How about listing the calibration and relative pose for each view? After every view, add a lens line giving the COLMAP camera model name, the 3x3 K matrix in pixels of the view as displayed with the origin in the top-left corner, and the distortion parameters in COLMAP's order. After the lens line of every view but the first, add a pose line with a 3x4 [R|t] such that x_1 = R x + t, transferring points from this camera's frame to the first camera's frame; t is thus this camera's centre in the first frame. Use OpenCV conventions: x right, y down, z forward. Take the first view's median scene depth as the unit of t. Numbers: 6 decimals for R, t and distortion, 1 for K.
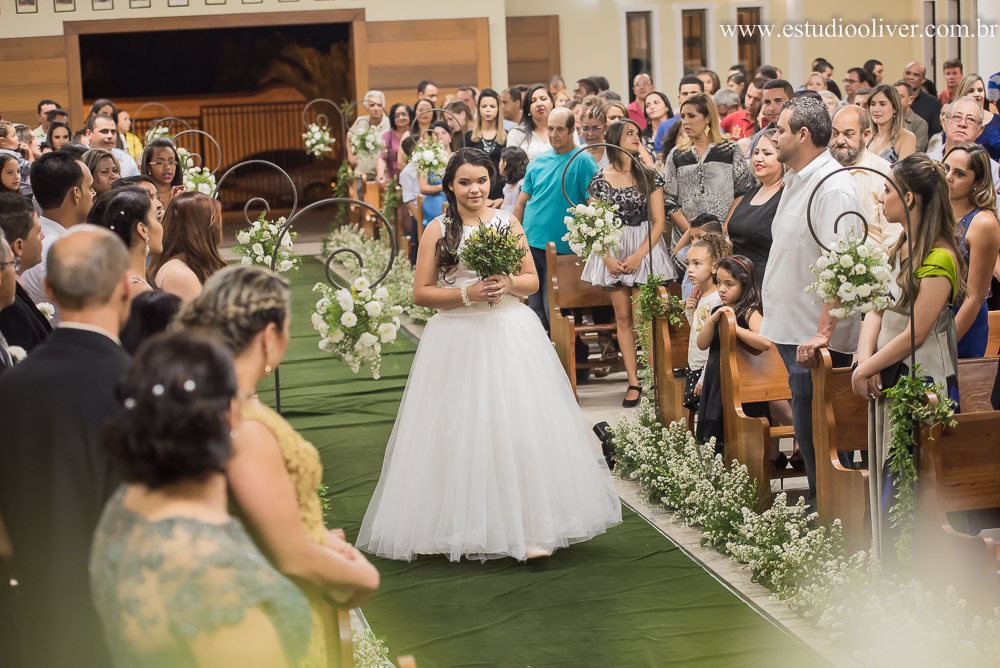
lens RADIAL K [[2006.3, 0, 502.5], [0, 2006.3, 327.7], [0, 0, 1]] dist [-0.075566, 0.000000]
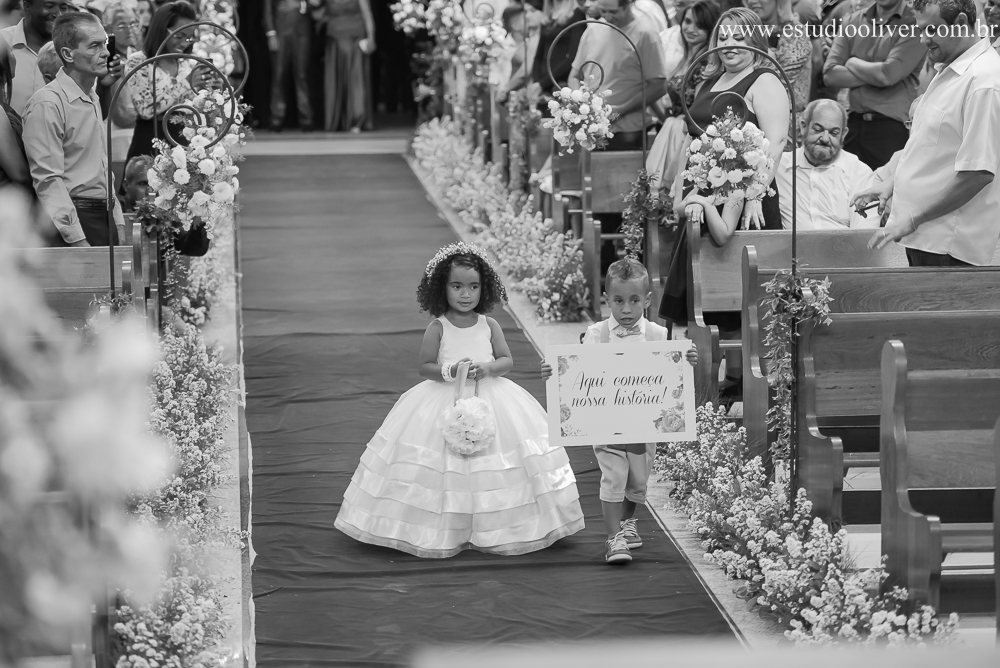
lens RADIAL K [[2703.7, 0, 503.0], [0, 2703.7, 336.3], [0, 0, 1]] dist [0.193781, 0.000000]
pose [[0.991817, 0.052525, -0.116363, 0.161916], [-0.050288, 0.998491, 0.022081, 0.024916], [0.117347, -0.016048, 0.992961, -0.213564]]
